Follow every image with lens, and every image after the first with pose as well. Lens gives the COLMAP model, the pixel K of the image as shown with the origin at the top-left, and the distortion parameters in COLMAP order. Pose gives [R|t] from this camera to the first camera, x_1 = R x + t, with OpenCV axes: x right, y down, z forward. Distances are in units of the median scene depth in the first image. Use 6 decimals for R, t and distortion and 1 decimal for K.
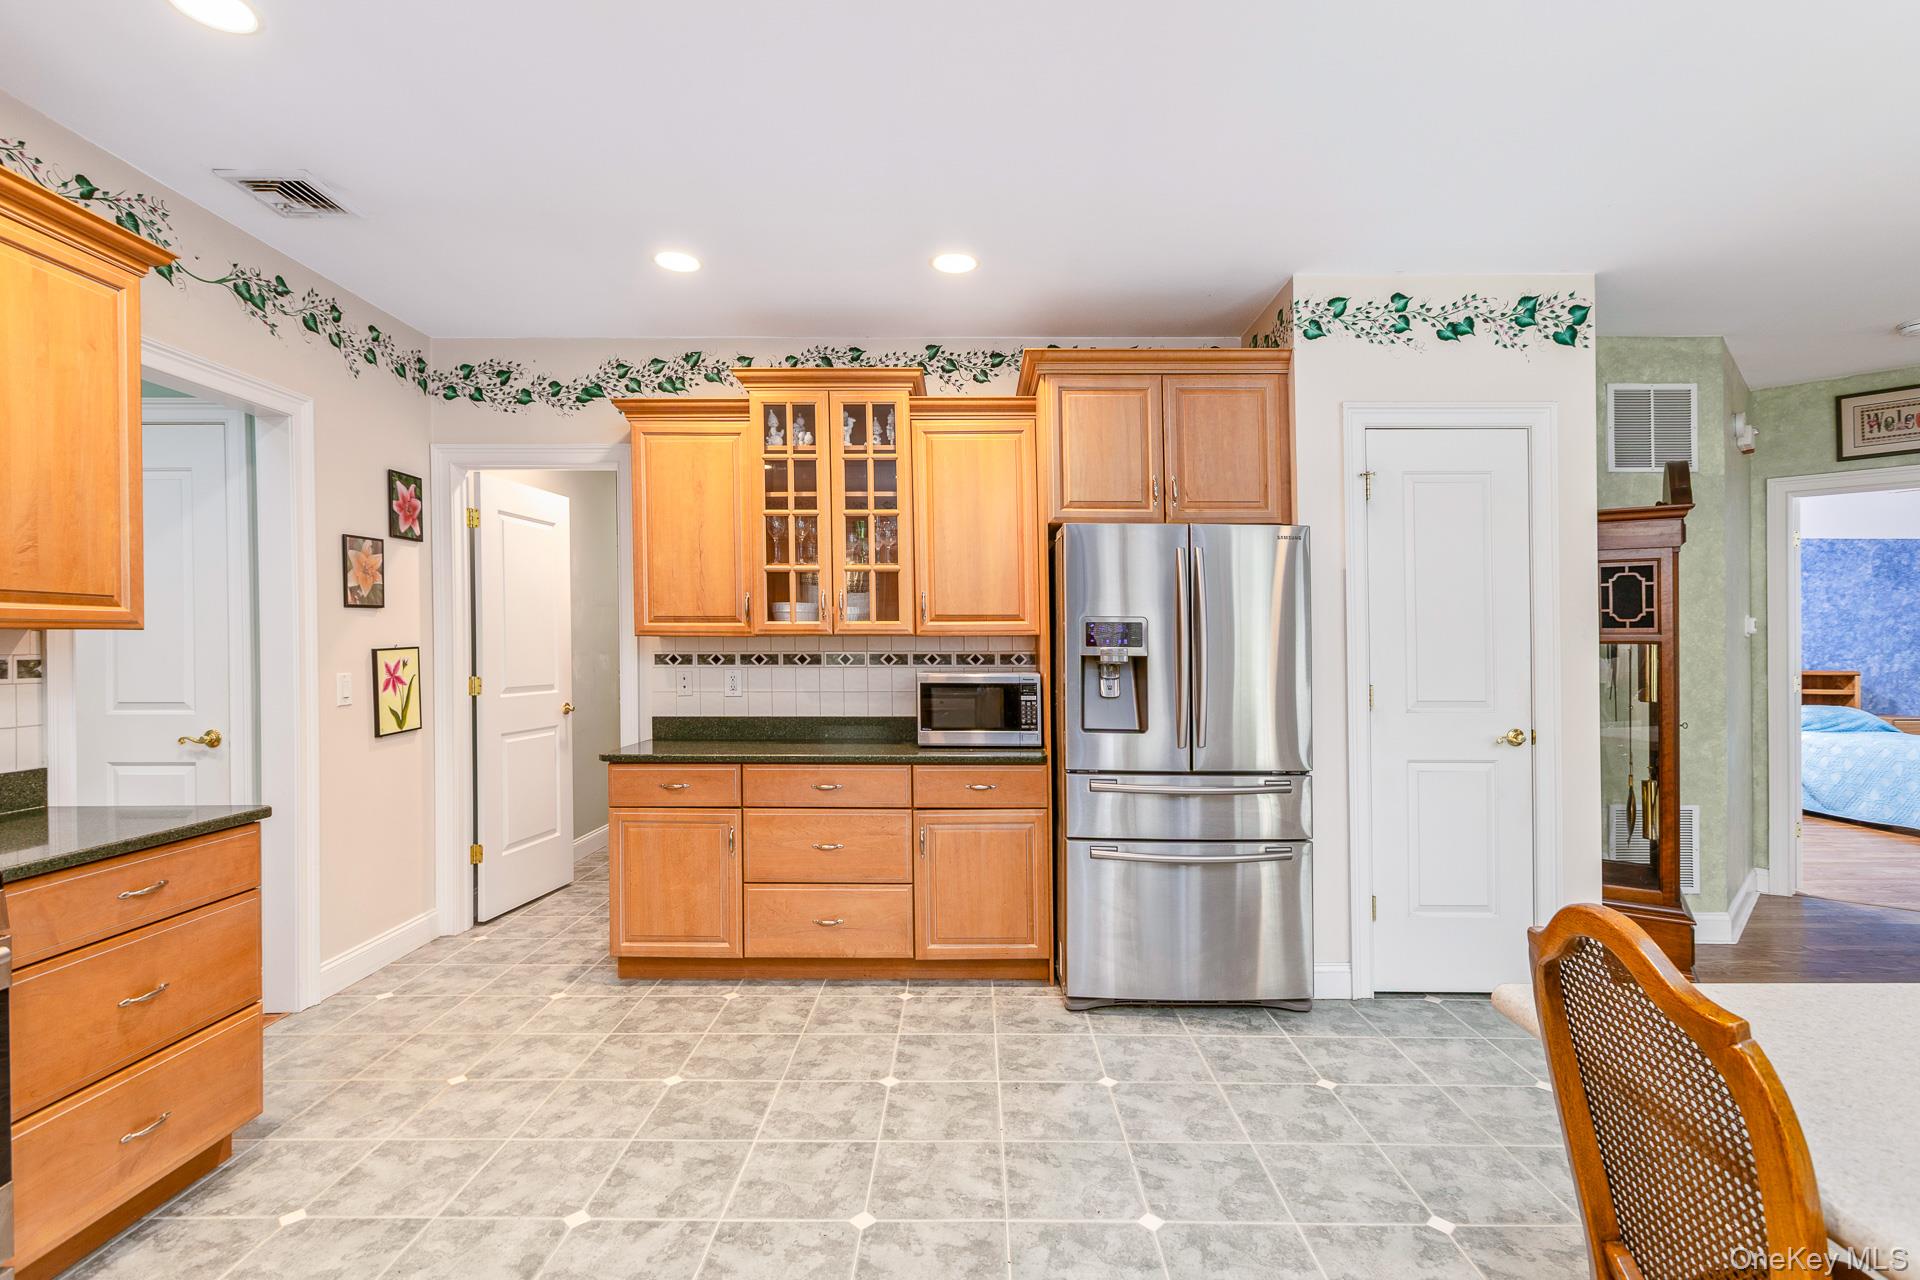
lens RADIAL K [[895.3, 0, 973.5], [0, 895.3, 642.7], [0, 0, 1]] dist [0.007846, -0.001124]
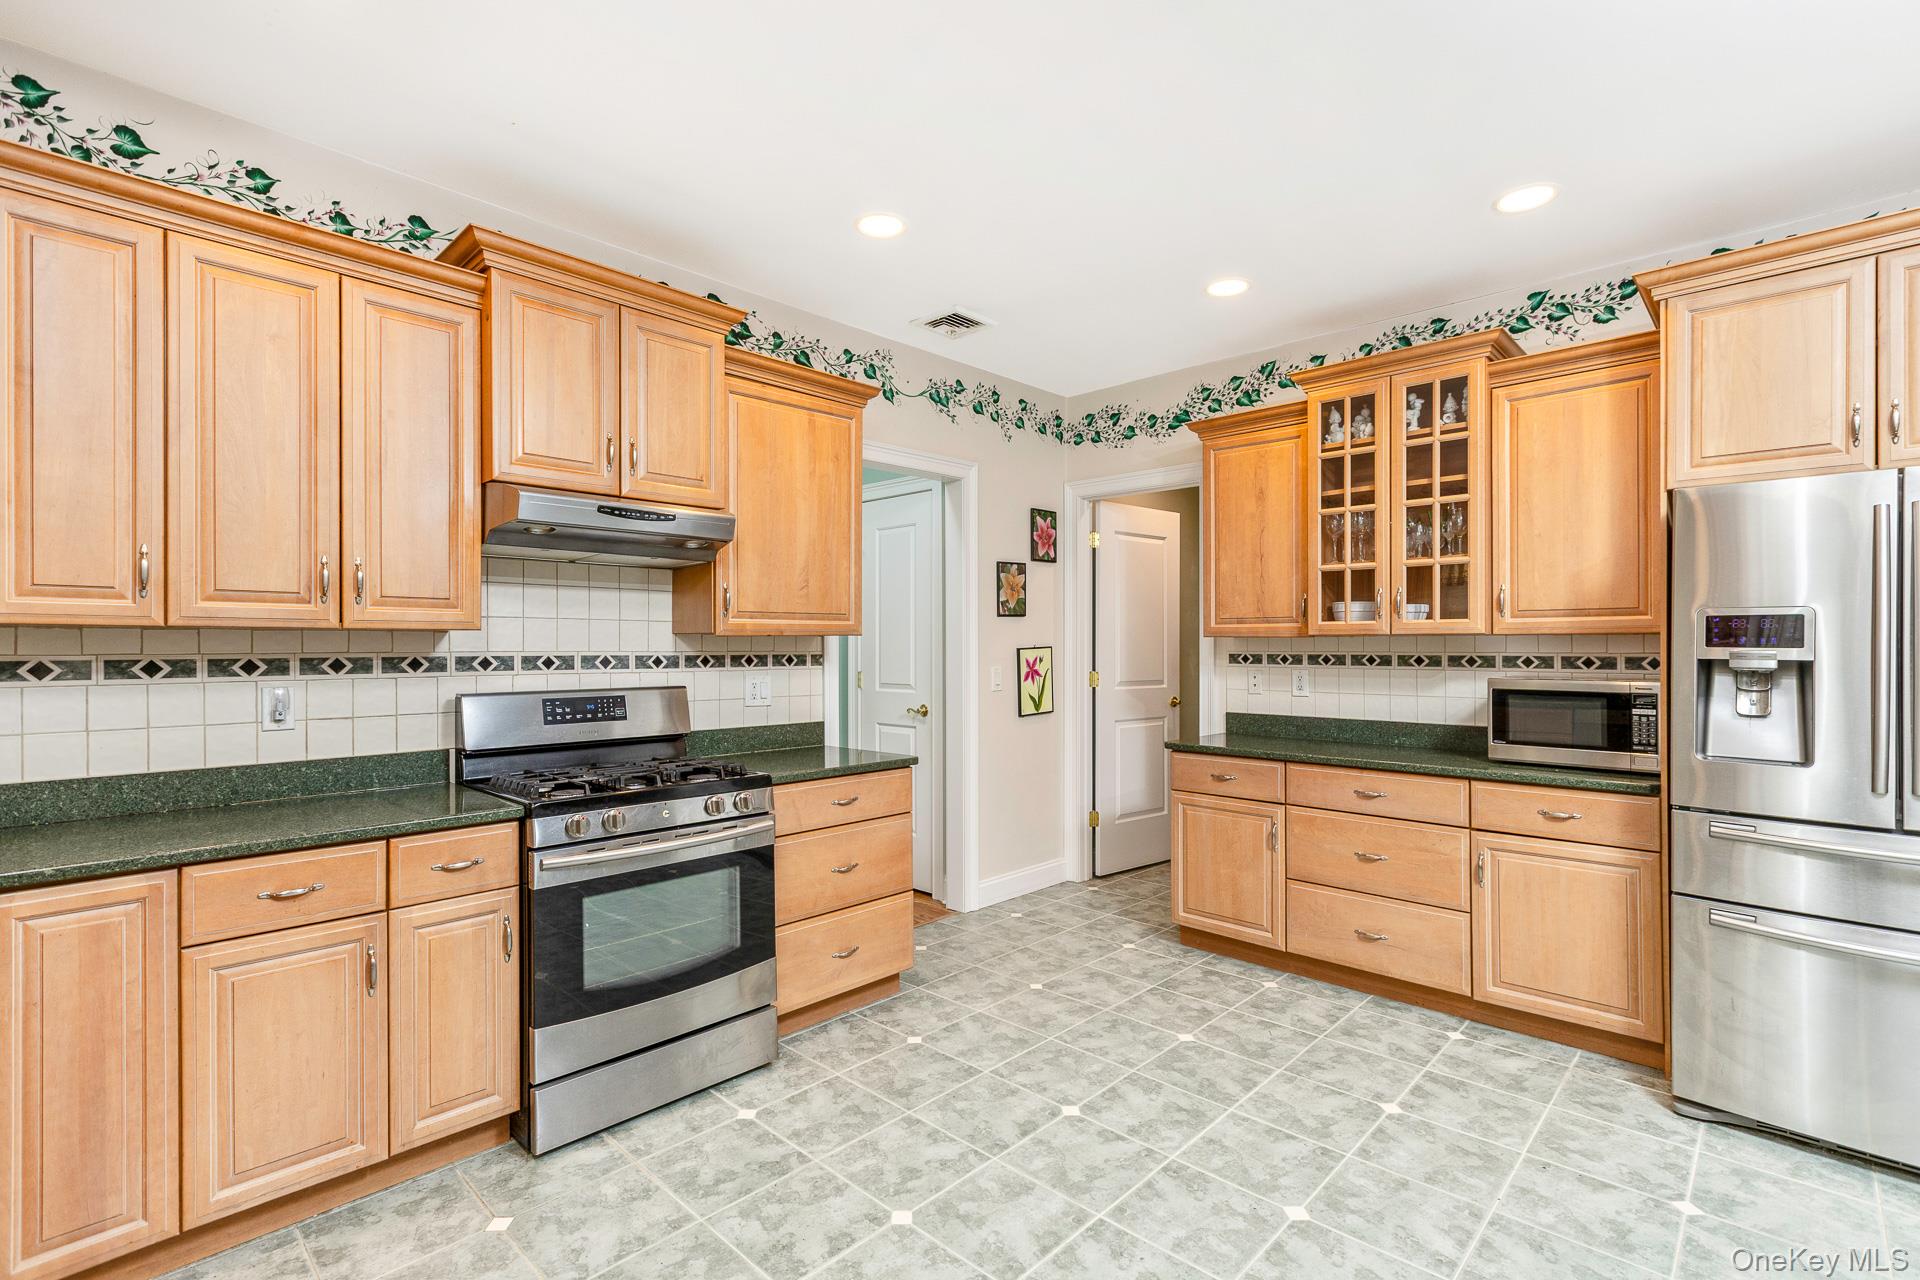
lens RADIAL K [[895.3, 0, 947.3], [0, 895.3, 634.9], [0, 0, 1]] dist [0.007846, -0.001124]
pose [[0.720454, -0.008989, -0.693444, 0.182926], [0.003263, 0.999949, -0.009572, -0.000682], [0.693495, 0.004633, 0.720447, -0.005037]]
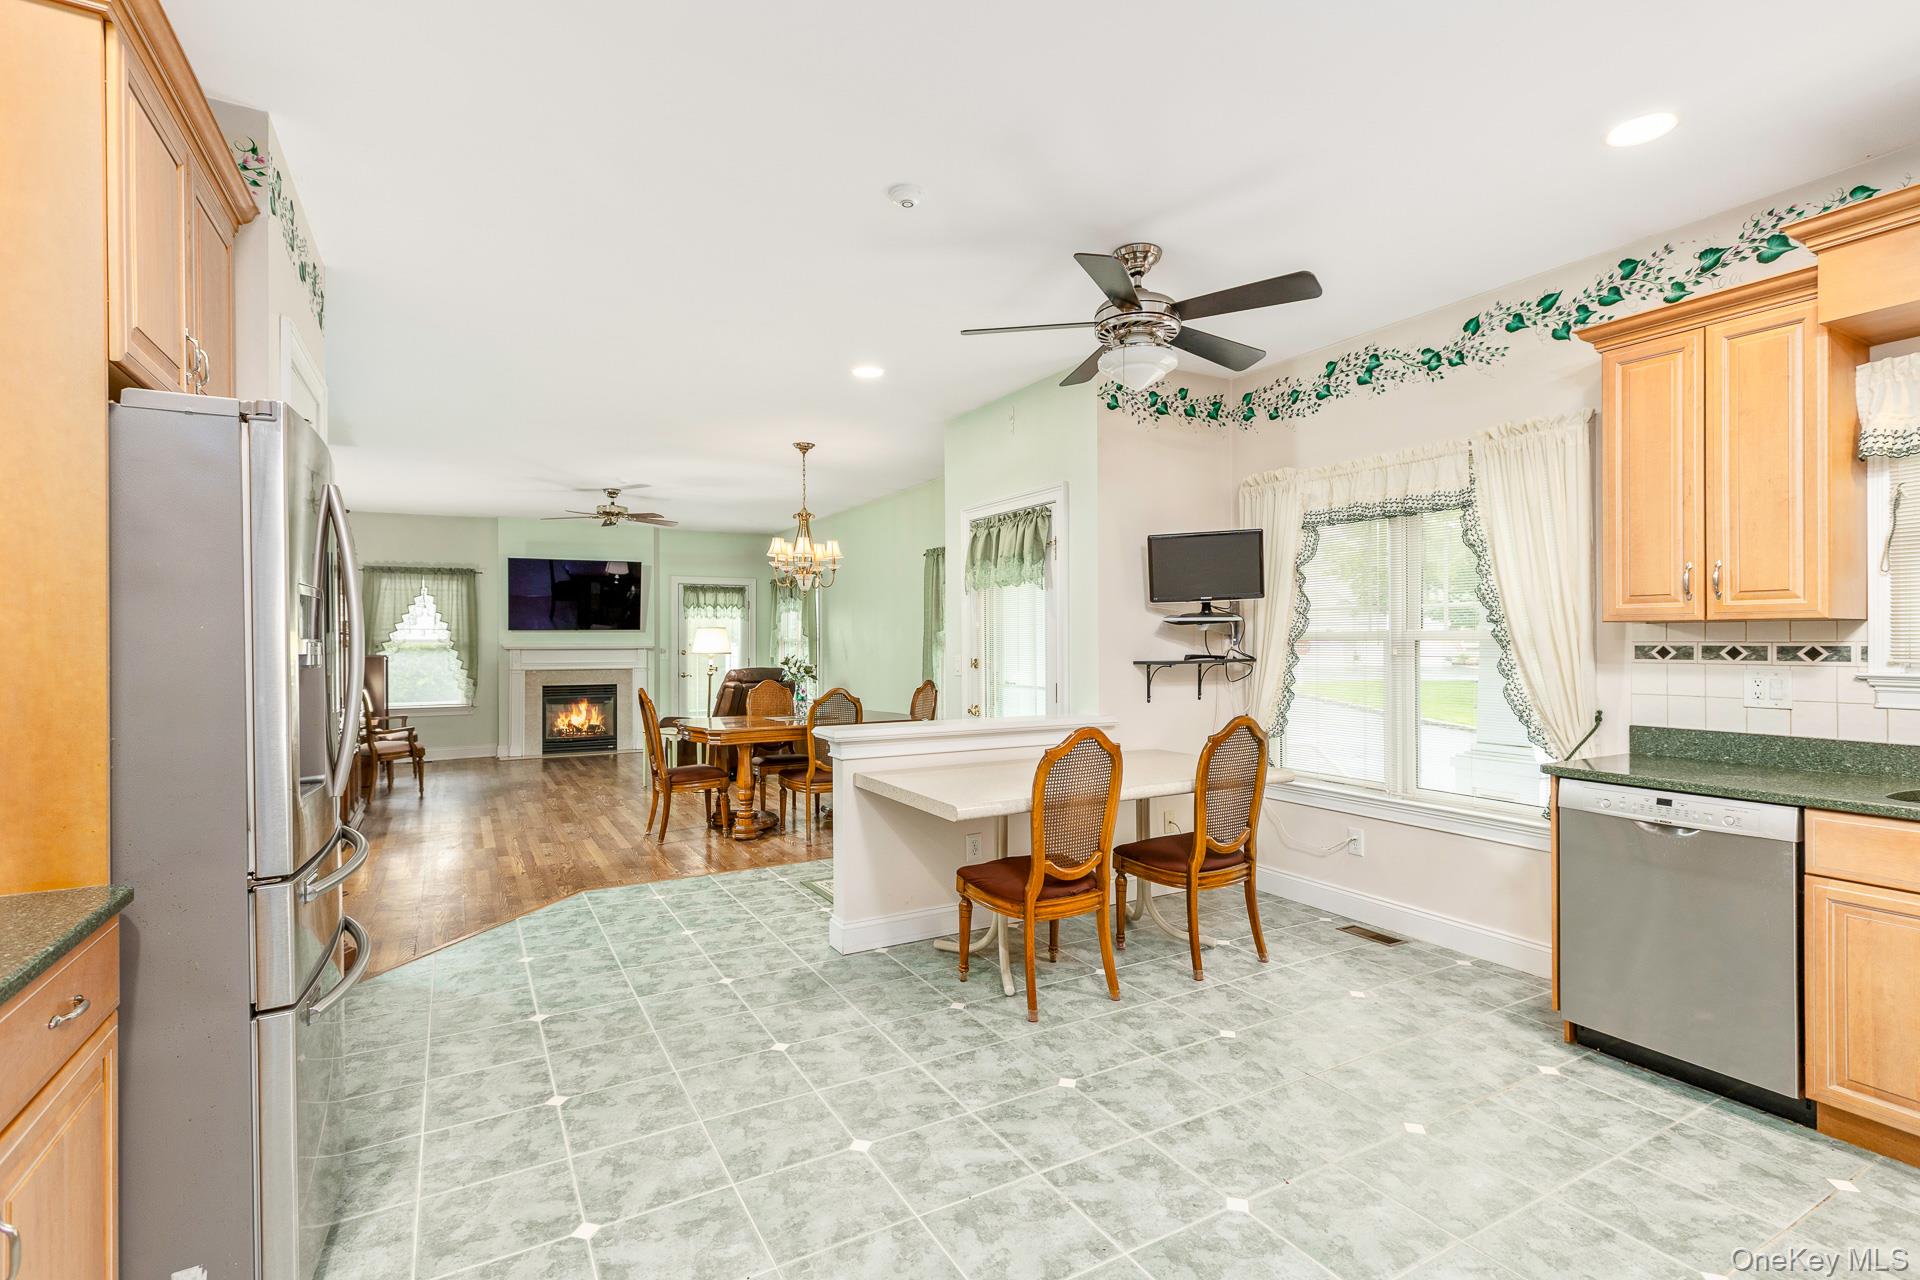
lens RADIAL K [[895.3, 0, 960.8], [0, 895.3, 639.9], [0, 0, 1]] dist [0.007846, -0.001124]
pose [[-0.492322, 0.001127, 0.870412, -0.509925], [0.003101, 0.999995, 0.000459, 0.003831], [-0.870407, 0.002925, -0.492323, 0.866025]]
